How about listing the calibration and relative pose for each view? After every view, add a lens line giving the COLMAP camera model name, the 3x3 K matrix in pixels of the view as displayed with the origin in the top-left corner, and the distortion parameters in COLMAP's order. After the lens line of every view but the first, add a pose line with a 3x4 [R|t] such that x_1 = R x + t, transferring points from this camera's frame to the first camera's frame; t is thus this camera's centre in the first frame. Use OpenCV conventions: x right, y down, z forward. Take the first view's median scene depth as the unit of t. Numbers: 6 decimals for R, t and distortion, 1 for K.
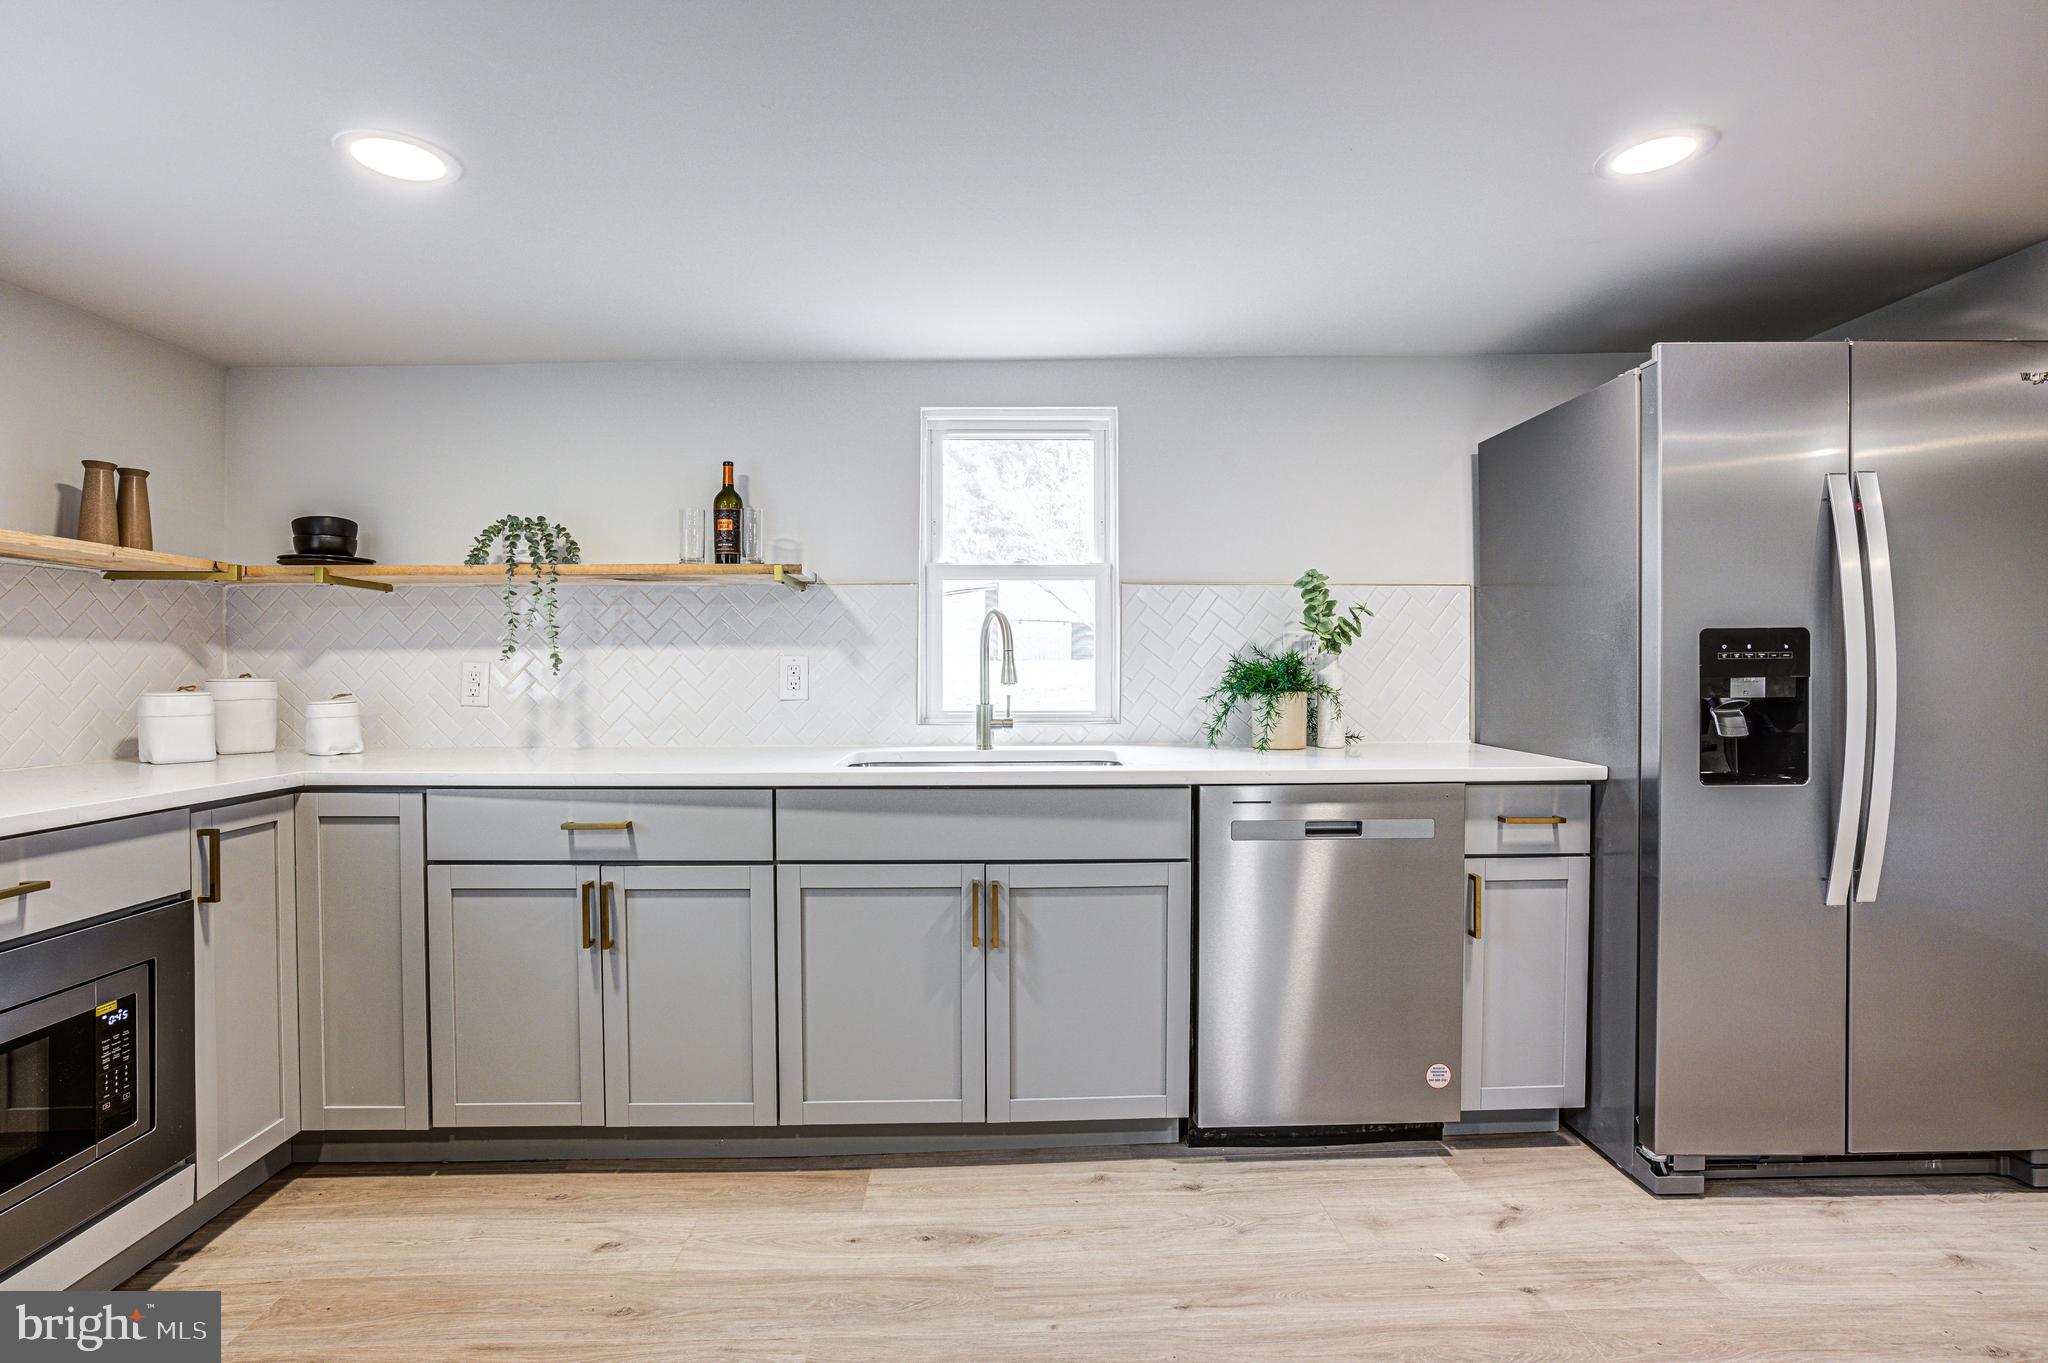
lens RADIAL K [[1009.1, 0, 1012.5], [0, 1009.1, 674.0], [0, 0, 1]] dist [-0.048743, 0.025191]
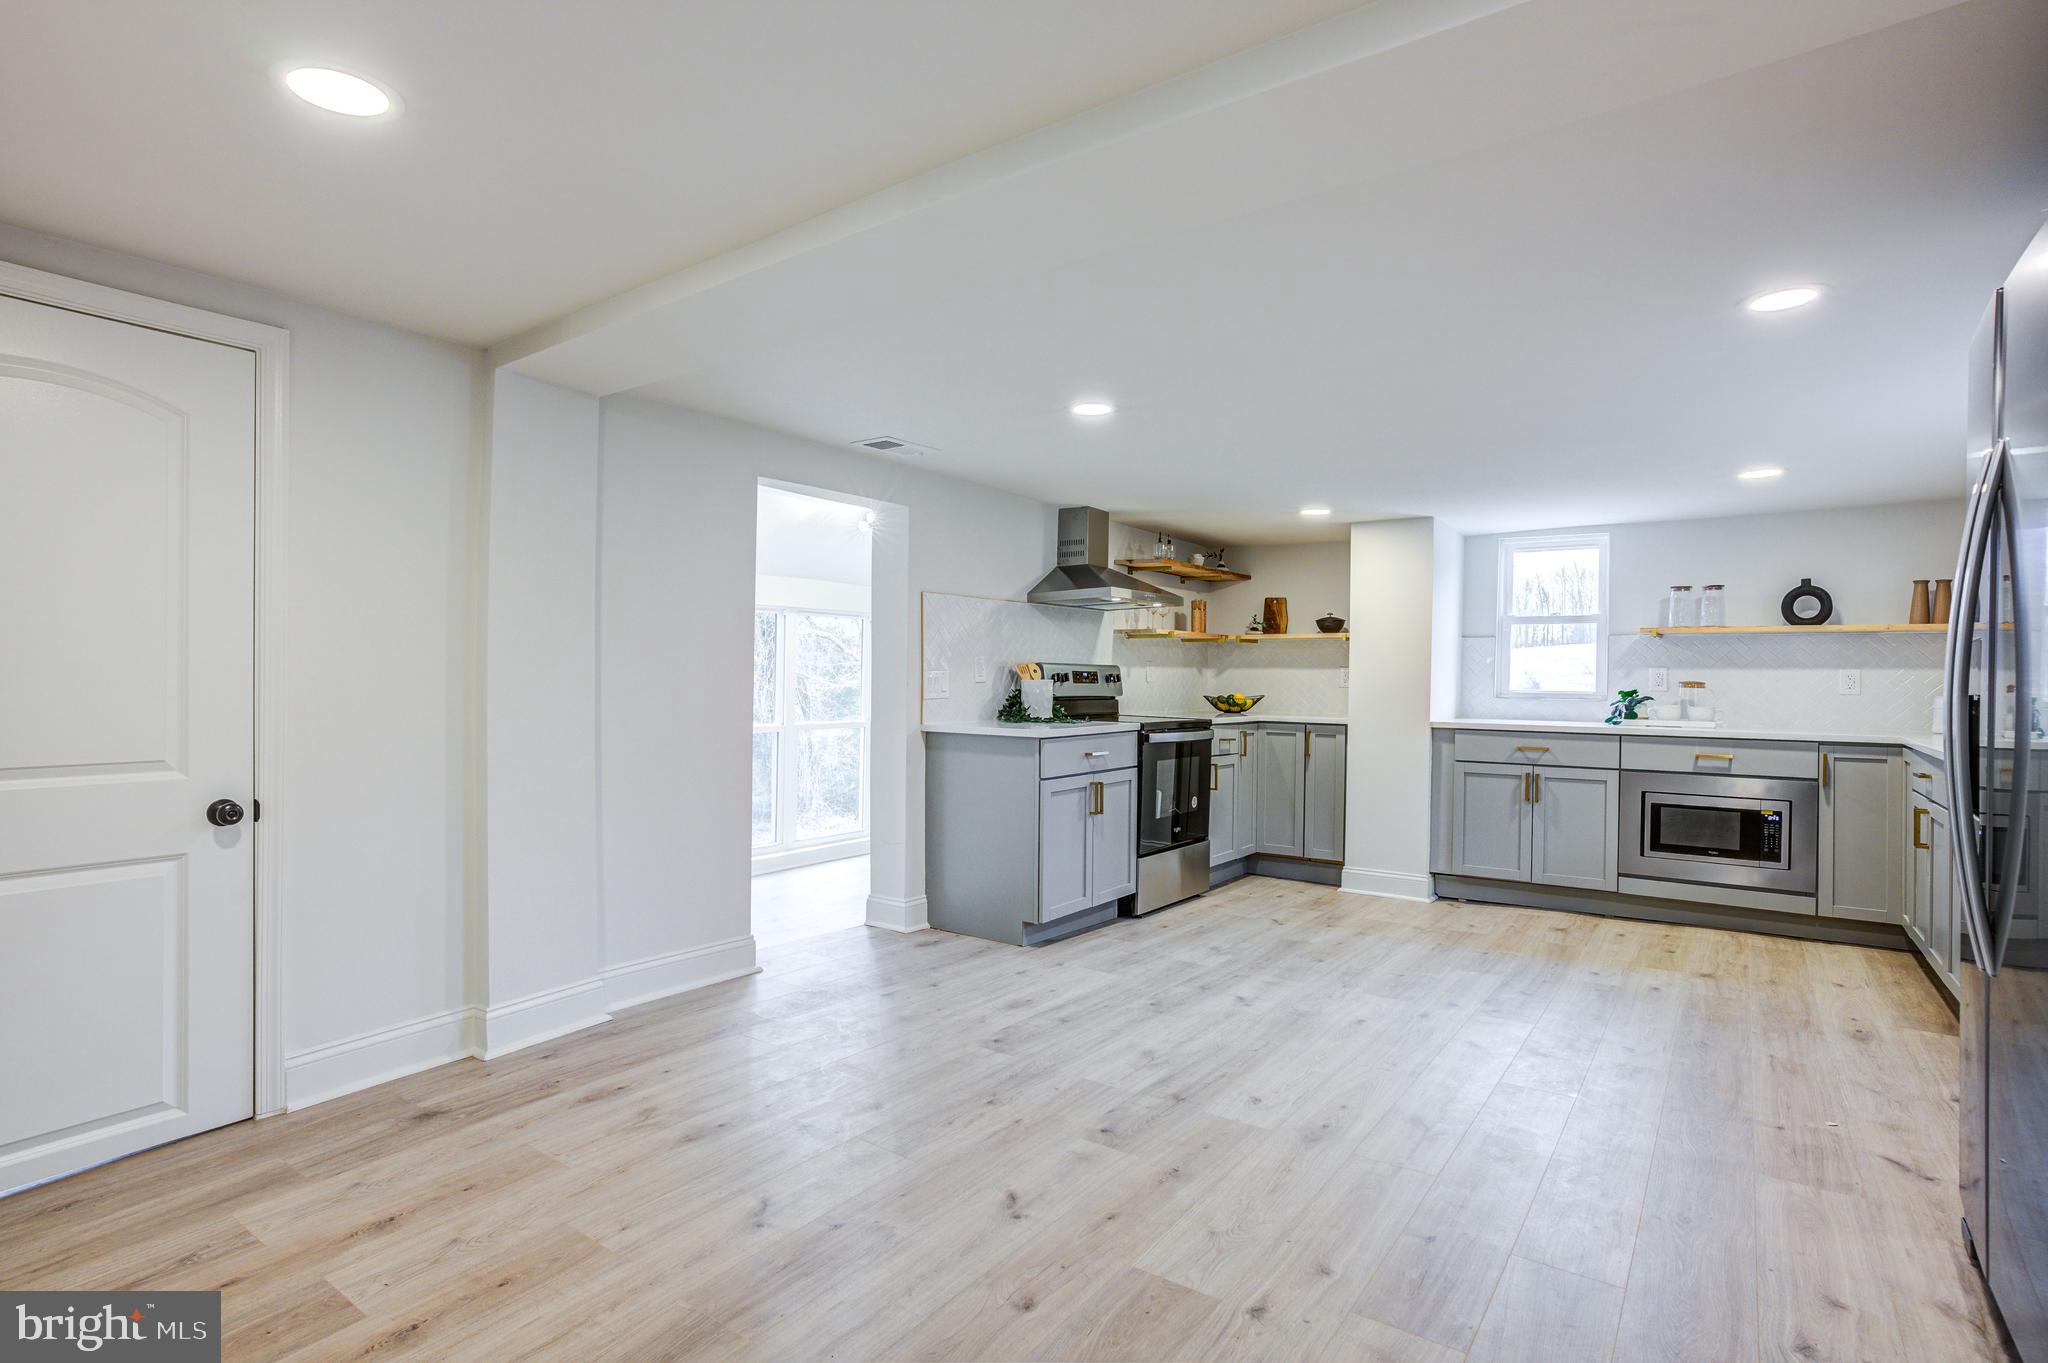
lens RADIAL K [[1044.4, 0, 1025.0], [0, 1044.4, 645.3], [0, 0, 1]] dist [-0.034808, 0.011963]
pose [[-0.597253, -0.029507, -0.801510, 1.874670], [-0.016371, 0.999563, -0.024599, -0.002194], [0.801885, -0.001571, -0.597476, 0.810818]]
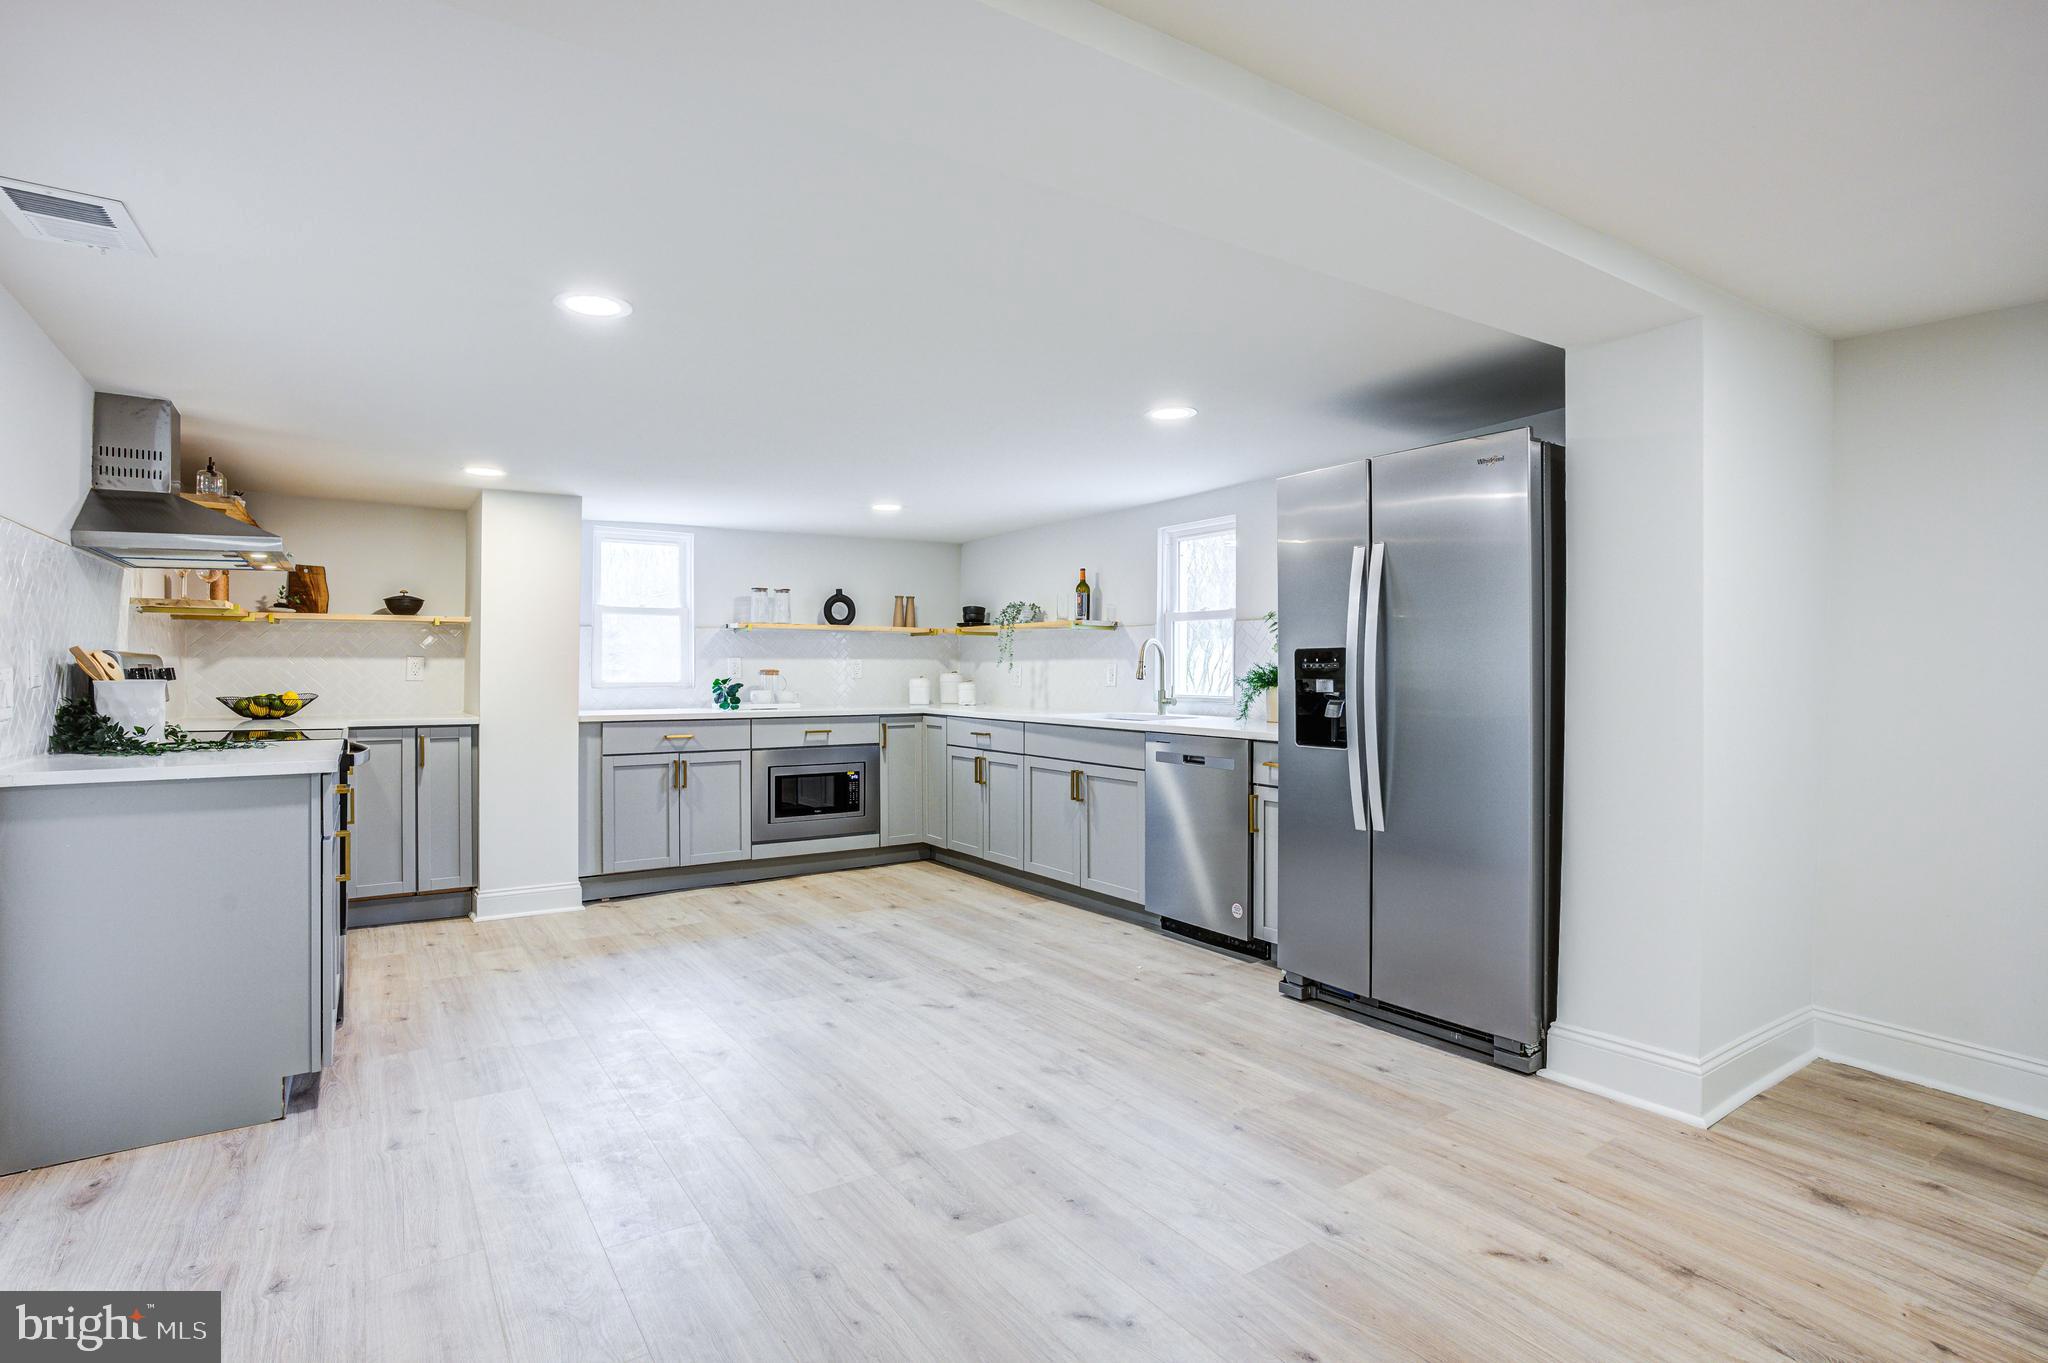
lens RADIAL K [[1009.1, 0, 1019.7], [0, 1009.1, 651.1], [0, 0, 1]] dist [-0.048743, 0.025191]
pose [[0.538865, -0.011268, -0.842317, 1.712331], [-0.007134, 0.999814, -0.017939, -0.008652], [0.842362, 0.015676, 0.538685, -0.258008]]
